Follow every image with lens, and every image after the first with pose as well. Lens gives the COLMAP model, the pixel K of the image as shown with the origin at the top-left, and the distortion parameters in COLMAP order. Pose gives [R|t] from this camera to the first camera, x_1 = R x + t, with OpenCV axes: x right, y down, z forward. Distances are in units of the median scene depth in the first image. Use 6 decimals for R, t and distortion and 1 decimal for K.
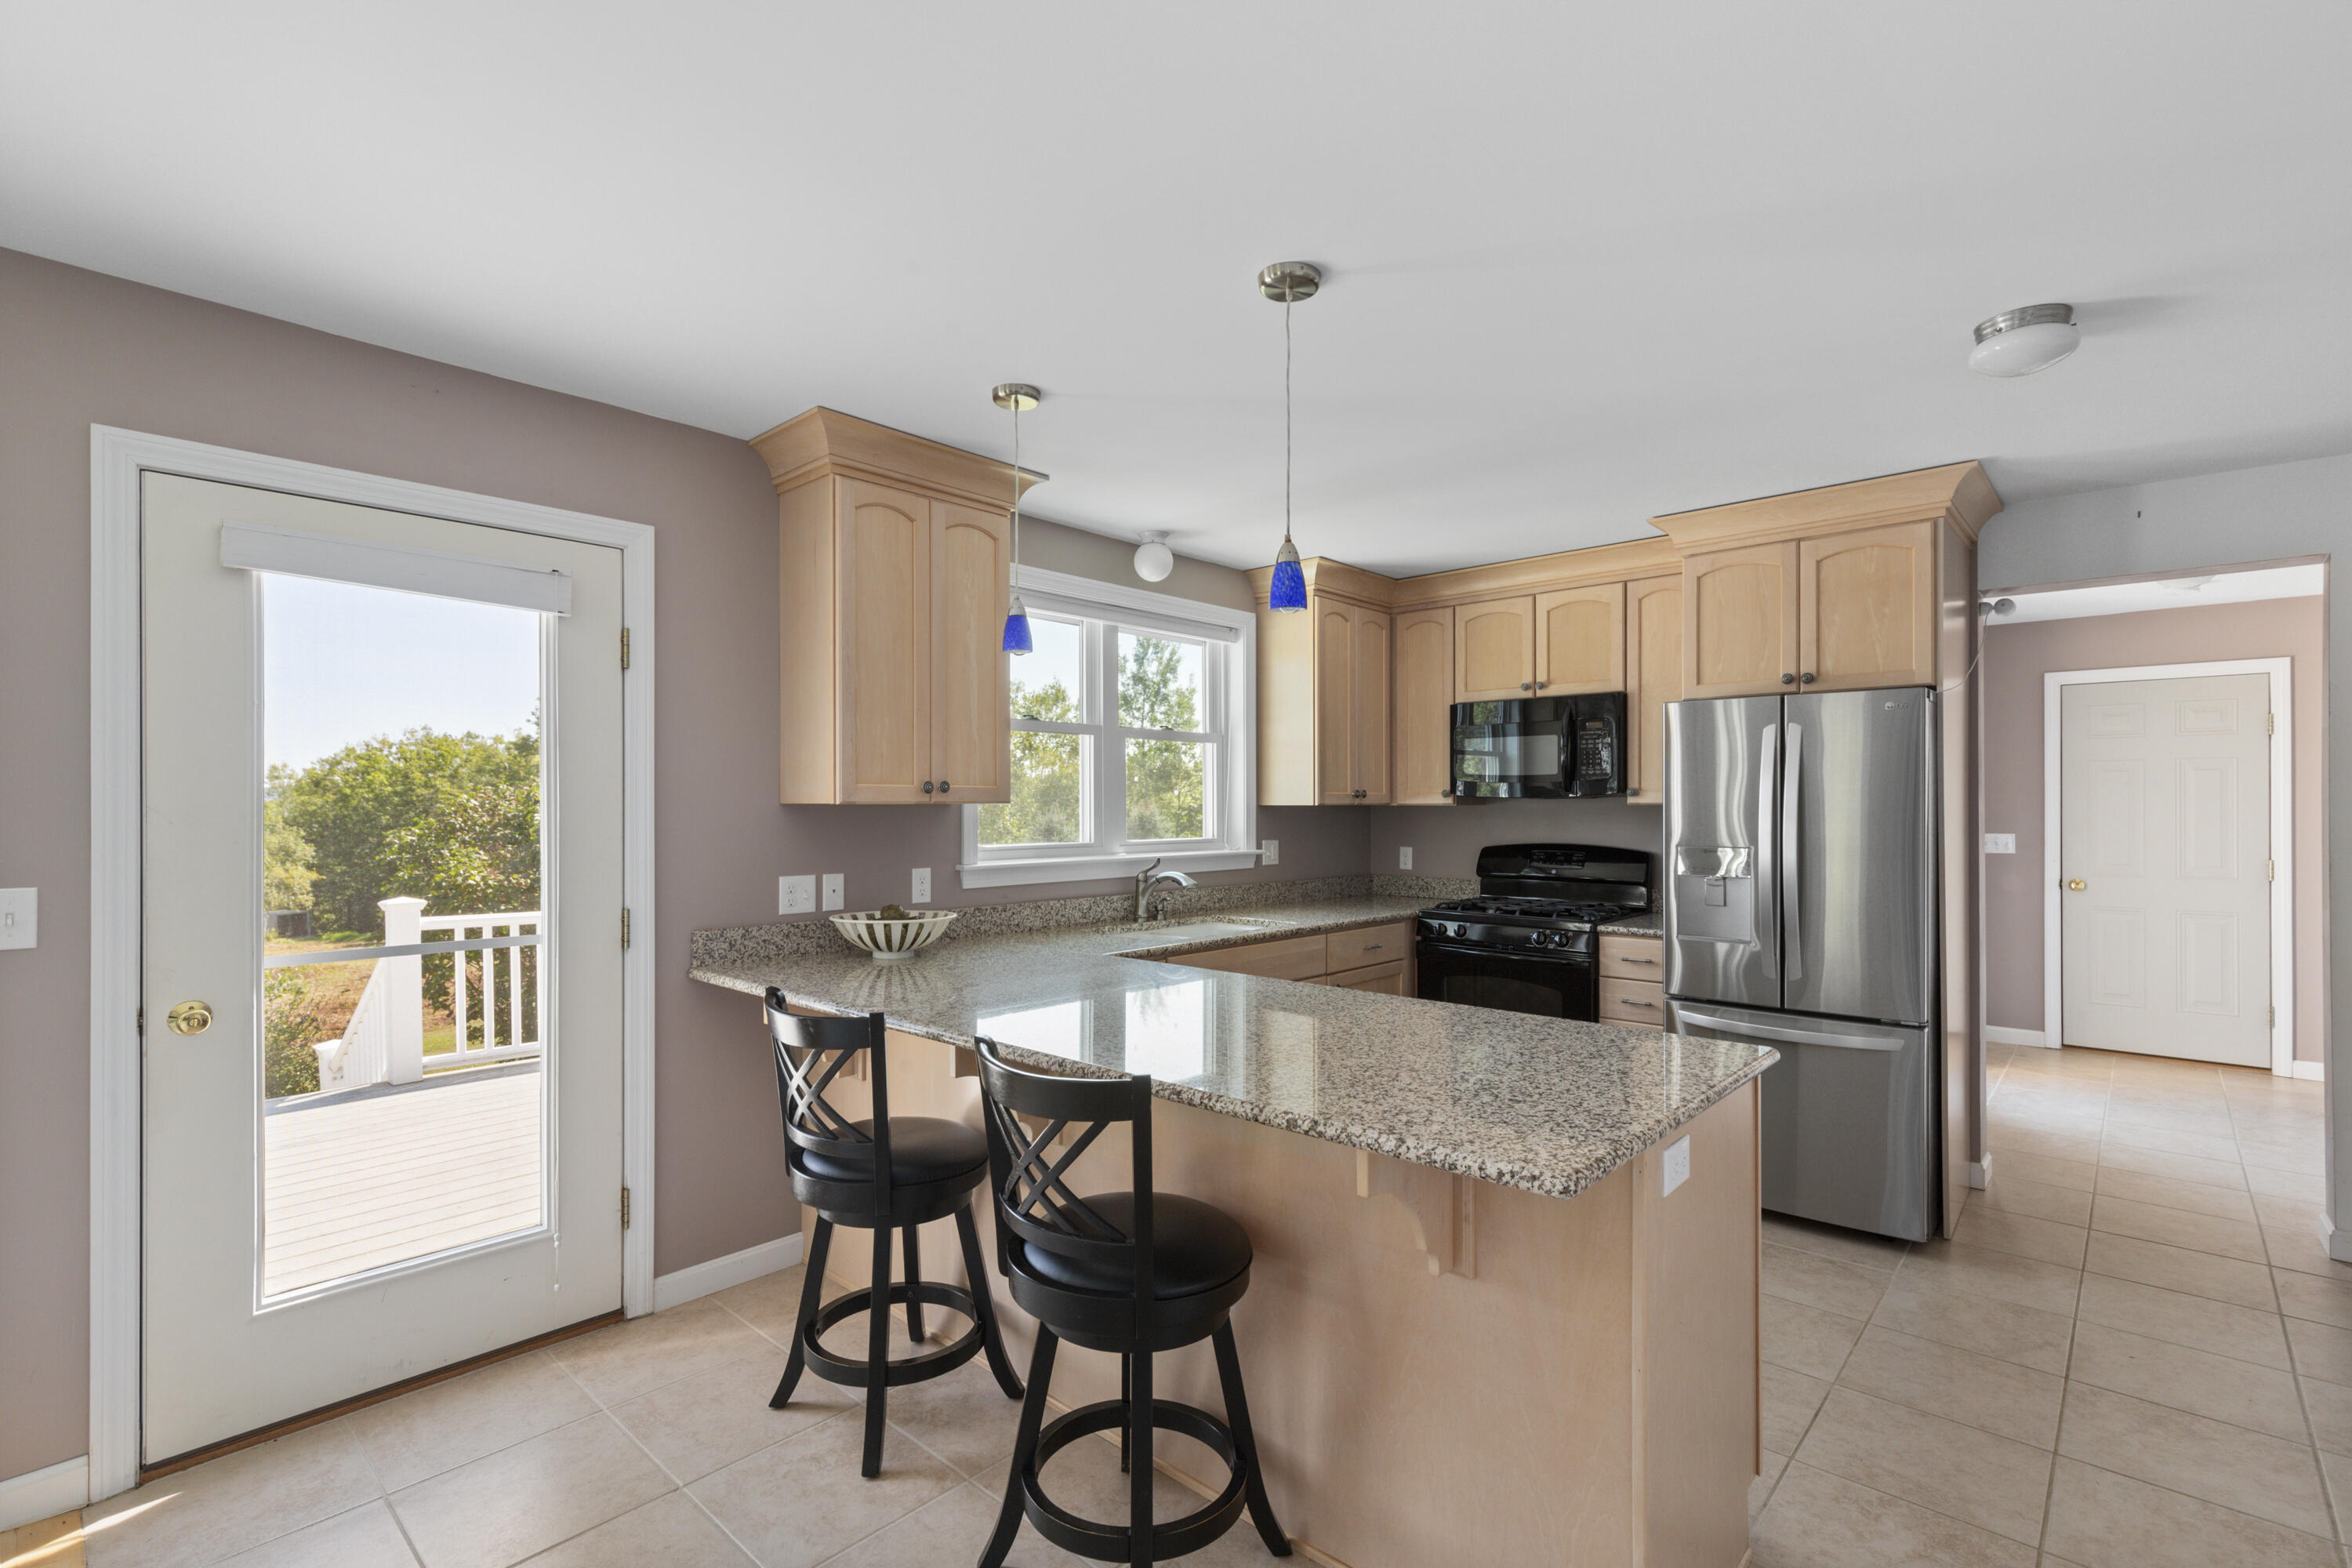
lens RADIAL K [[1066.1, 0, 1173.3], [0, 1066.1, 807.2], [0, 0, 1]] dist [0.003526, 0.000531]
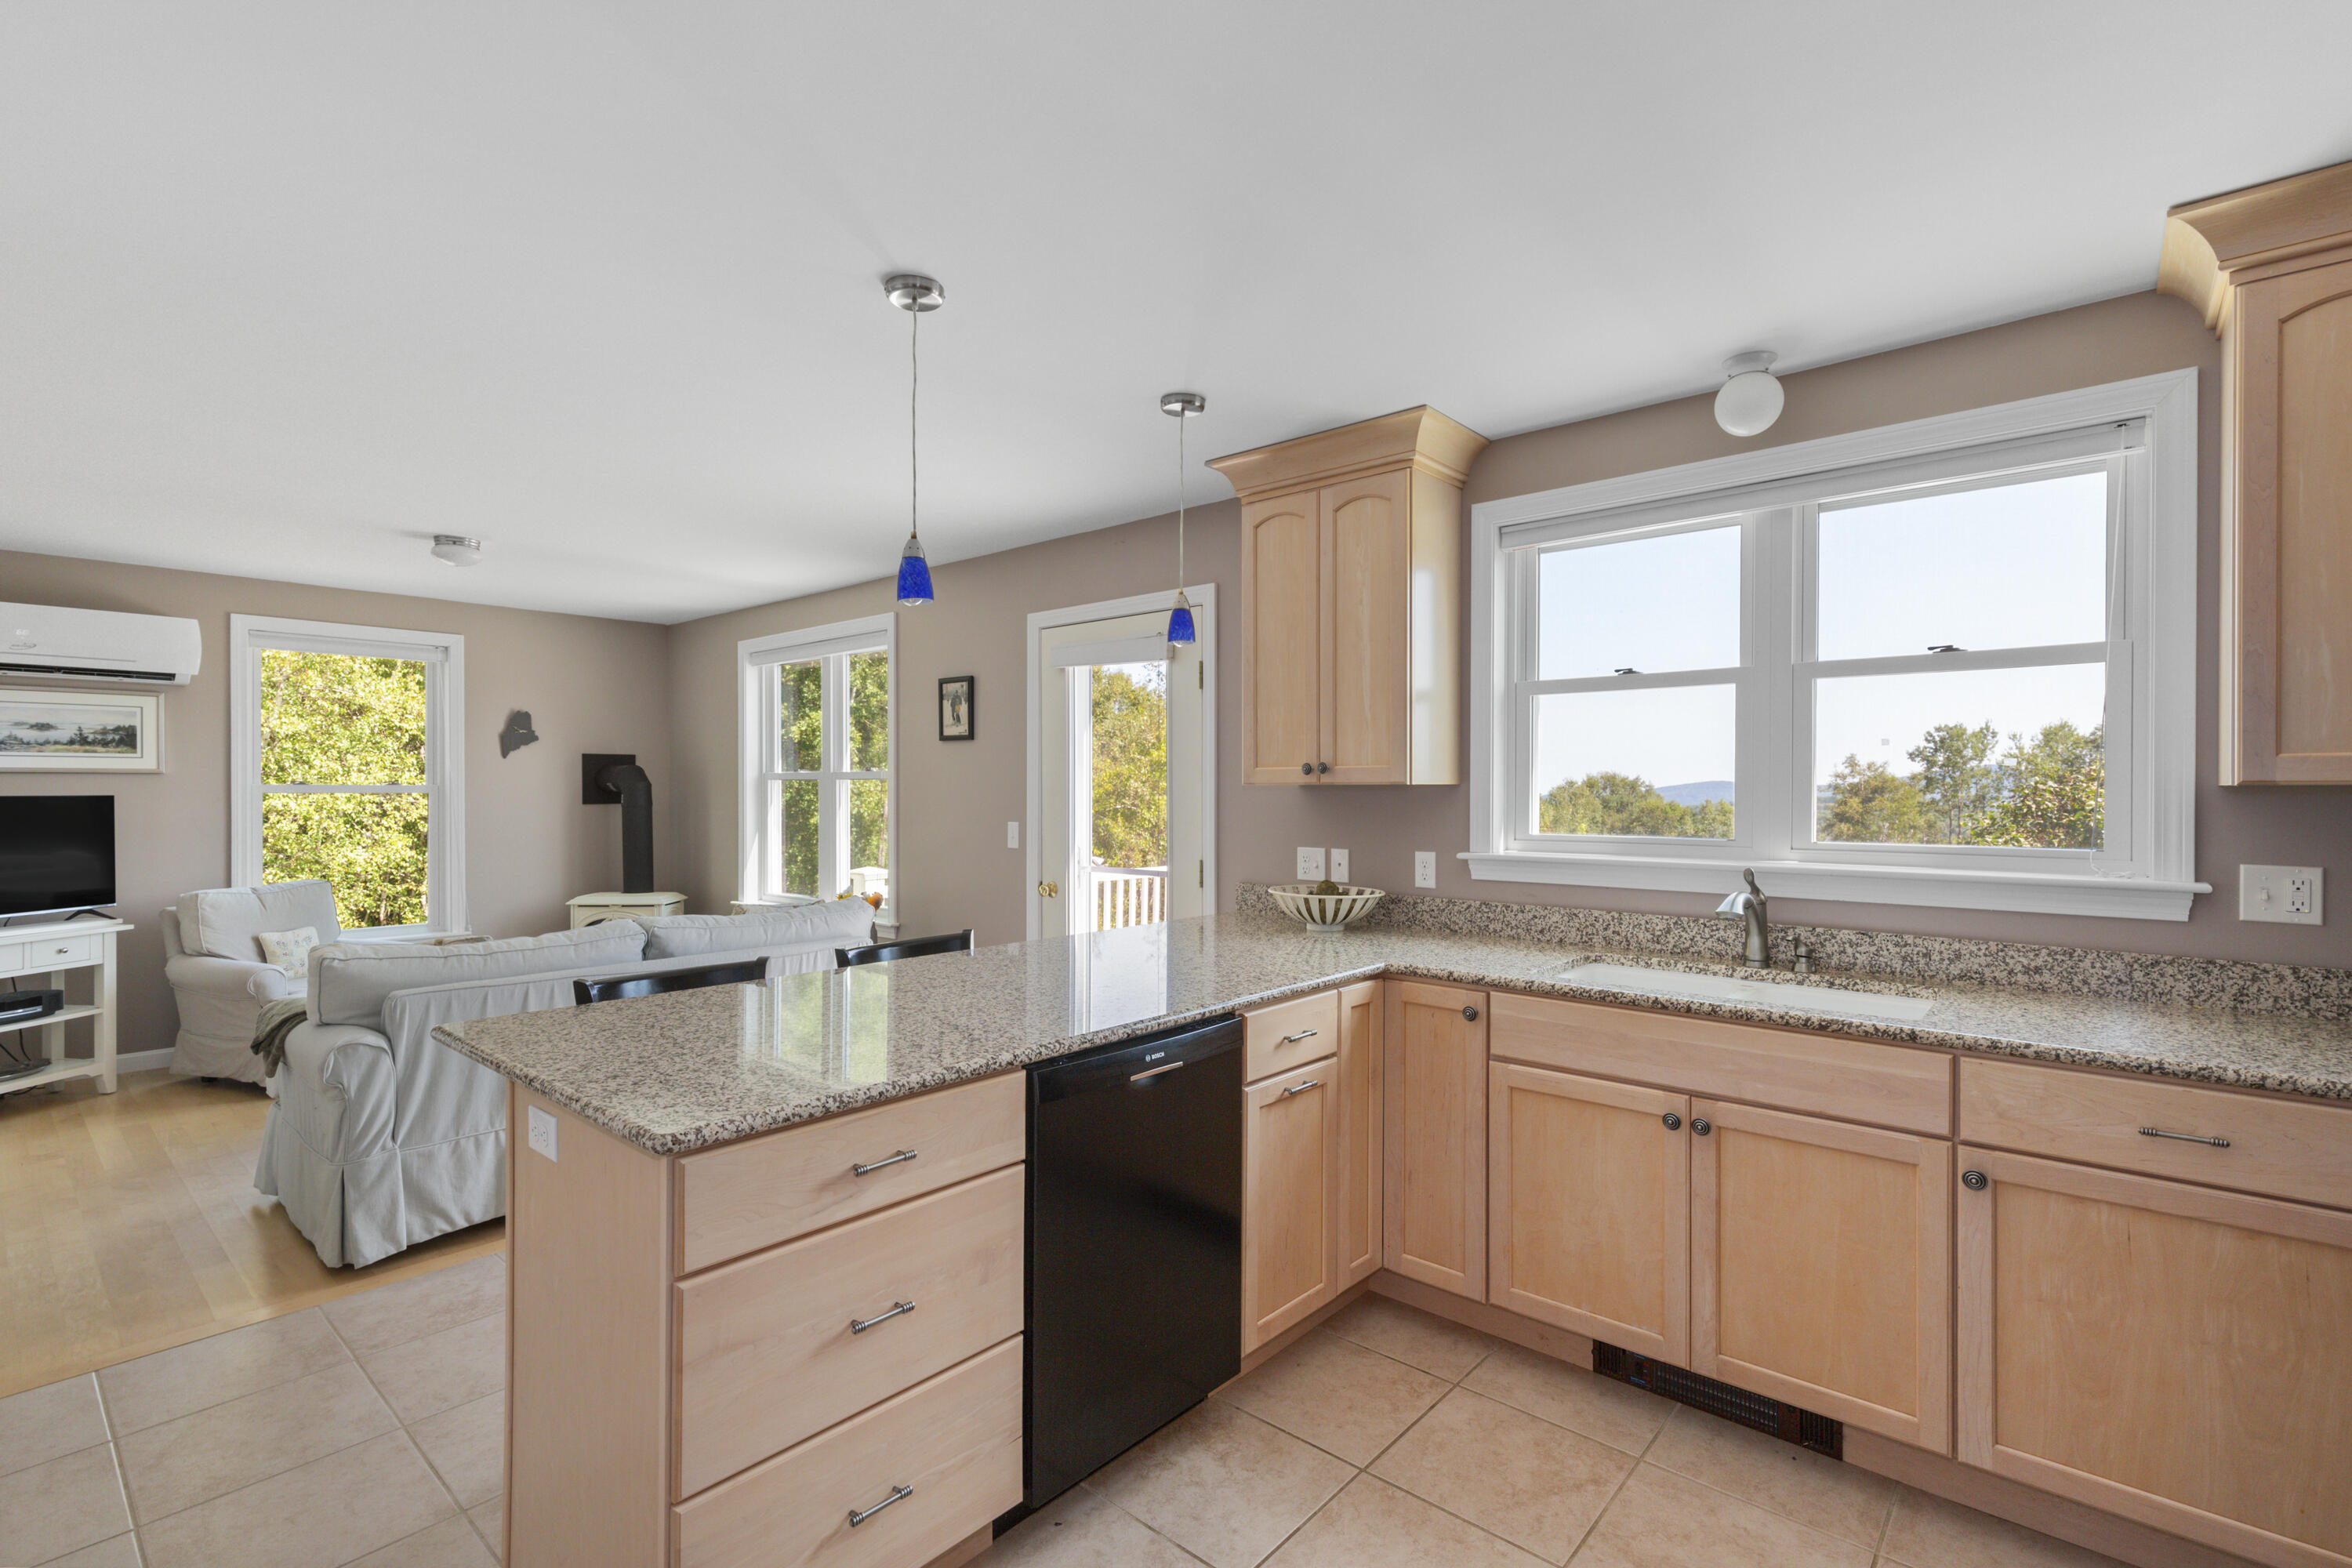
lens RADIAL K [[1065.8, 0, 1182.0], [0, 1065.8, 791.8], [0, 0, 1]] dist [0.003258, 0.000449]
pose [[0.023618, 0.003238, -0.999716, 0.600399], [-0.002532, 0.999992, 0.003179, 0.000625], [0.999718, 0.002457, 0.023626, 0.633045]]
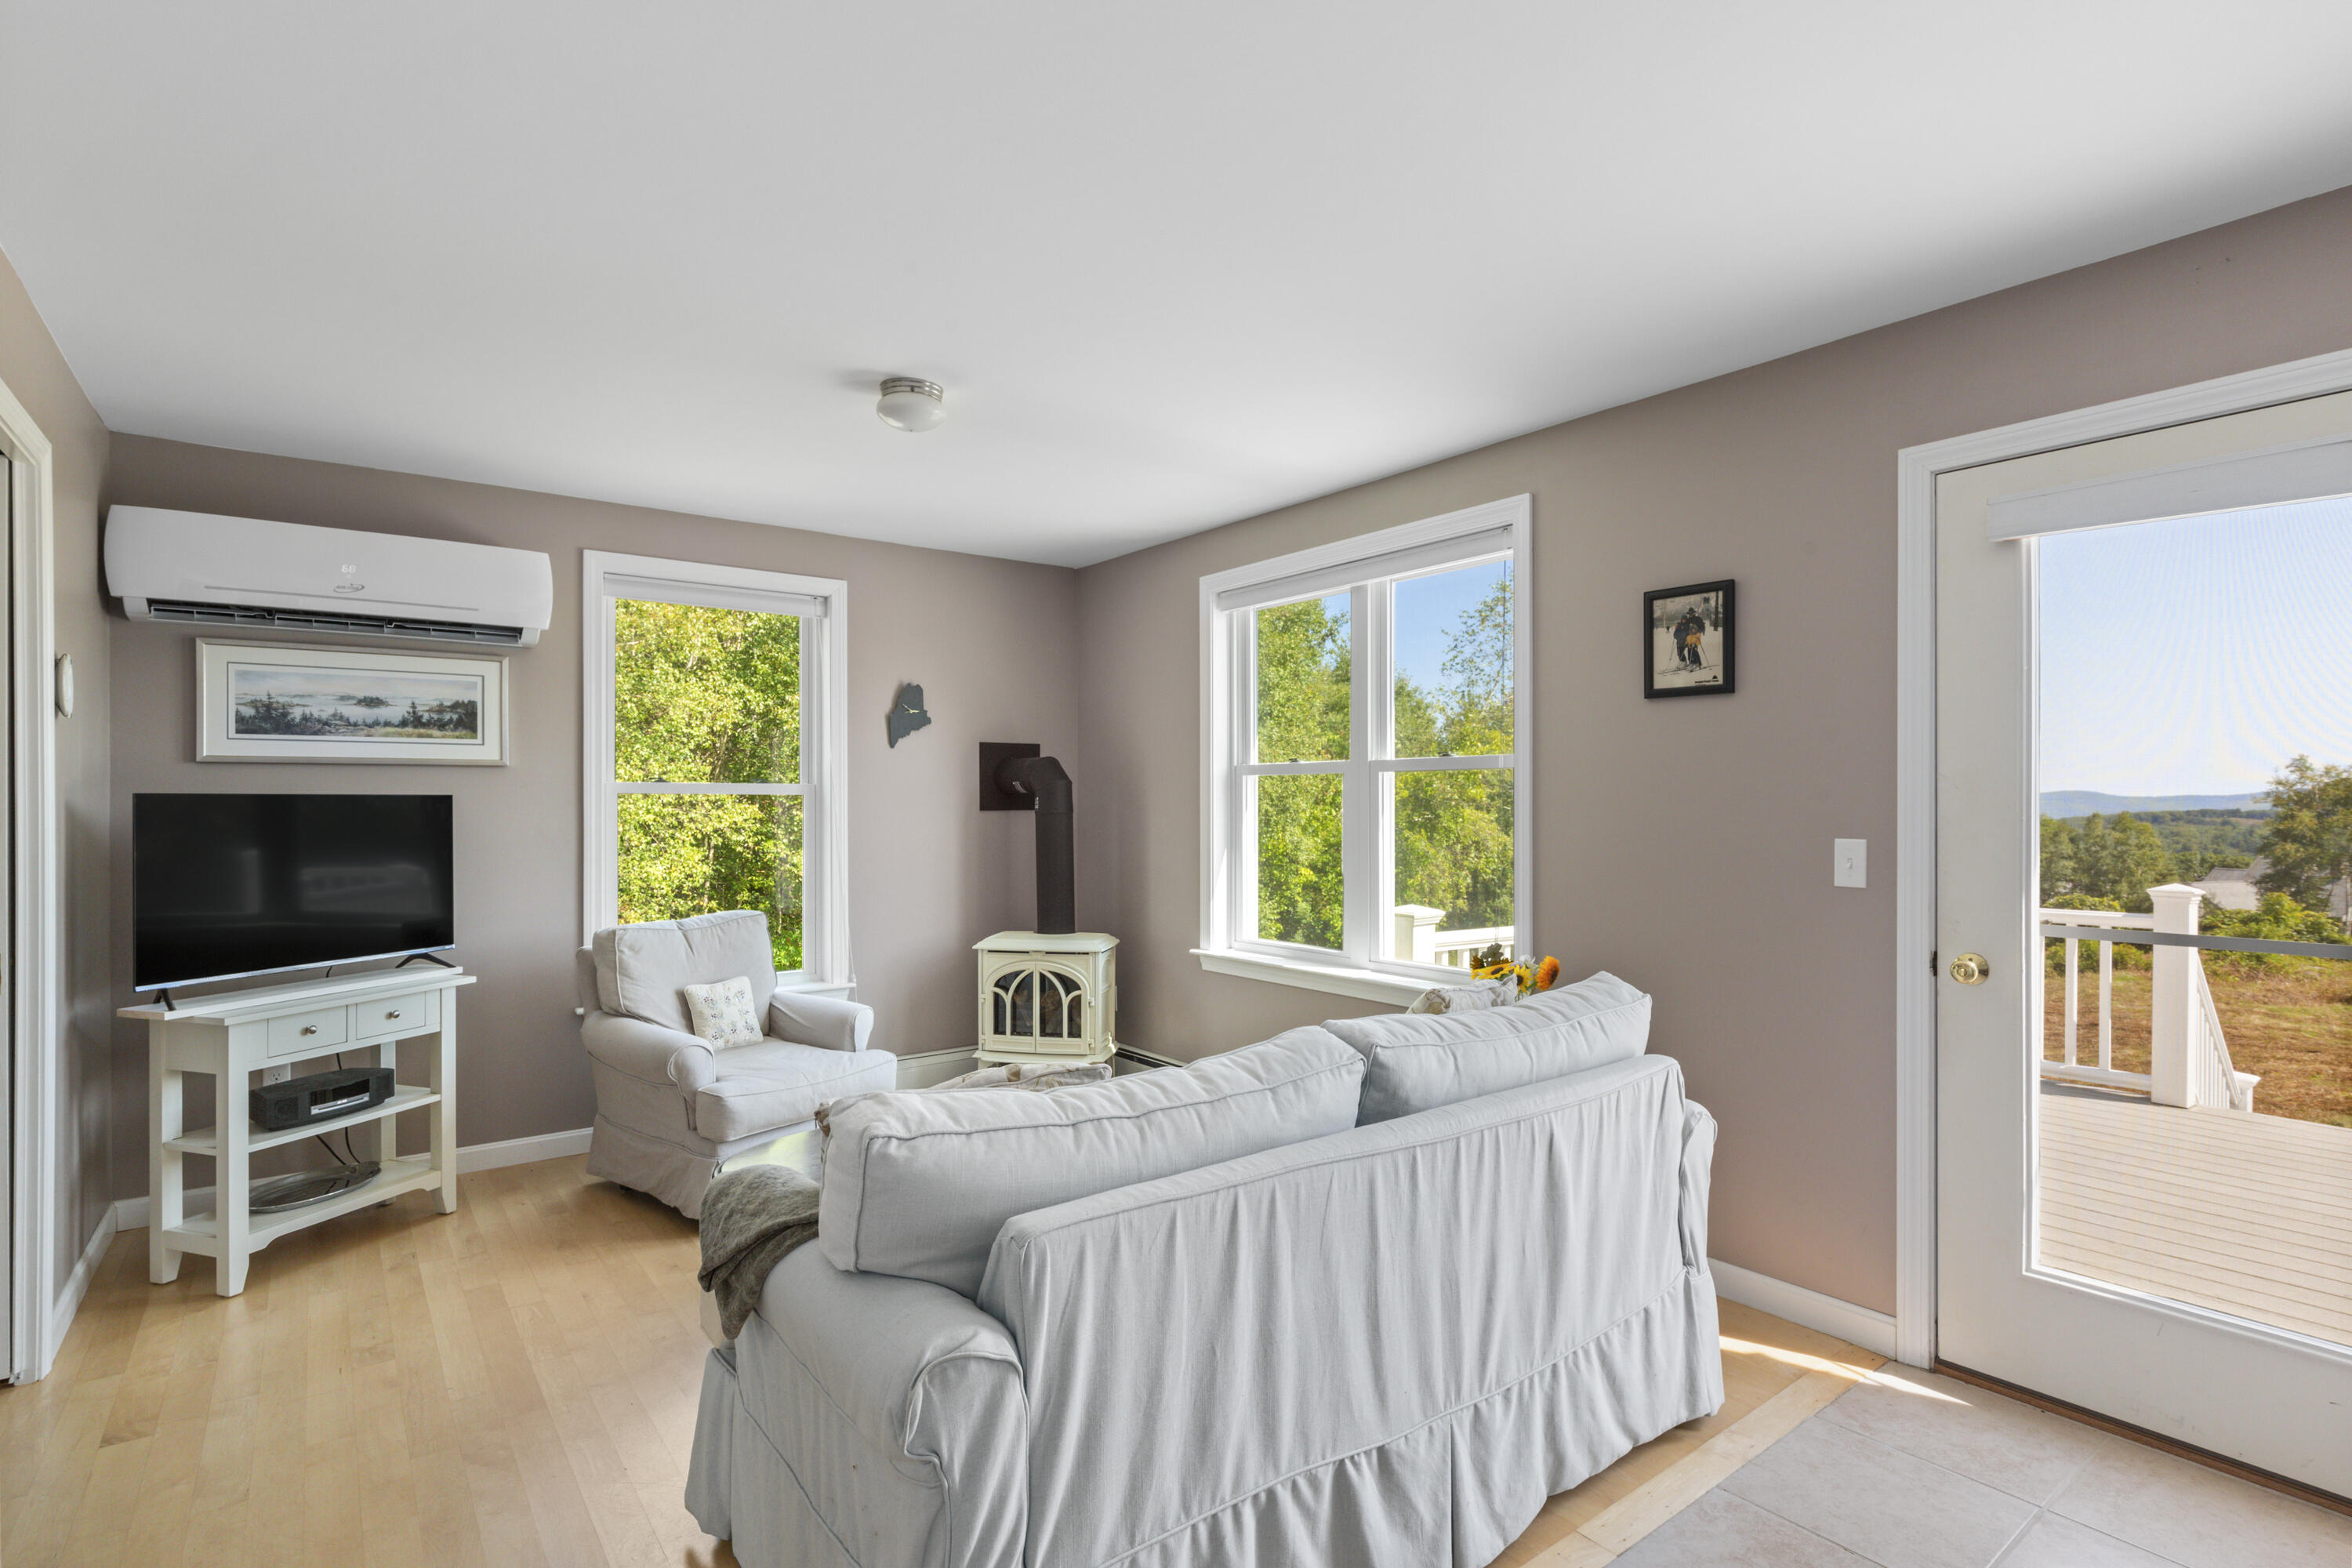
lens RADIAL K [[1137.4, 0, 1175.4], [0, 1137.4, 800.6], [0, 0, 1]] dist [-0.004829, -0.000559]
pose [[-0.181959, -0.000397, -0.983306, 0.184676], [-0.000696, 1.000000, -0.000275, 0.015285], [0.983306, 0.000634, -0.181959, 0.221289]]
